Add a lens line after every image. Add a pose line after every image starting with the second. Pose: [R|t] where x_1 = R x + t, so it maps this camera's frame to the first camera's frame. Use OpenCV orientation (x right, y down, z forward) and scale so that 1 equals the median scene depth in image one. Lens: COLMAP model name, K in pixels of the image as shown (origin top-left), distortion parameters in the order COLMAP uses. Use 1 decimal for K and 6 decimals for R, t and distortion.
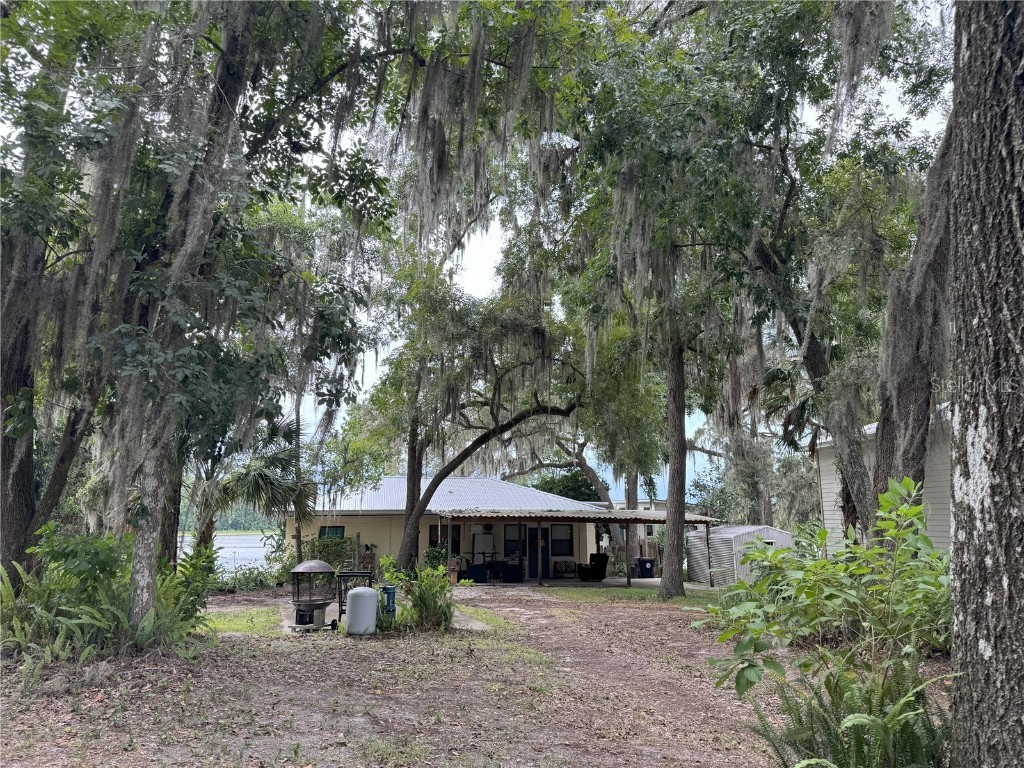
lens RADIAL K [[705.1, 0, 512.0], [0, 705.1, 384.0], [0, 0, 1]] dist [0.042032, 0.000925]
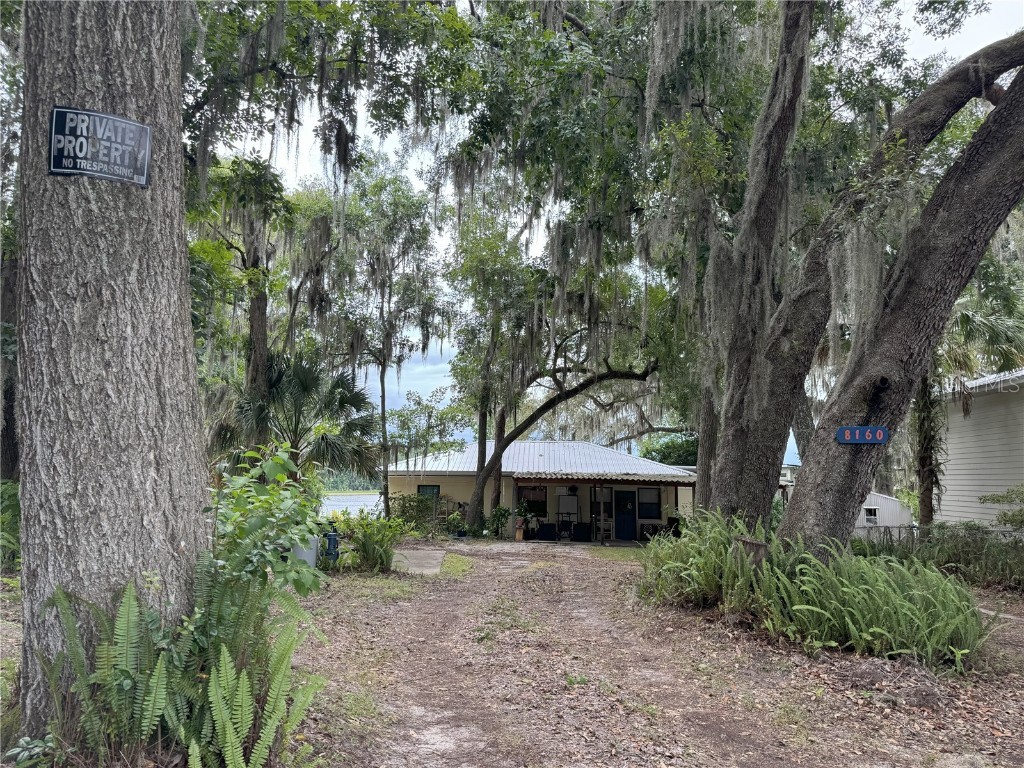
lens RADIAL K [[705.1, 0, 512.0], [0, 705.1, 384.0], [0, 0, 1]] dist [0.042032, 0.000925]
pose [[0.969940, -0.018931, -0.242609, 0.152778], [0.030843, 0.998493, 0.045394, 0.000507], [0.241384, -0.051513, 0.969062, -0.012503]]
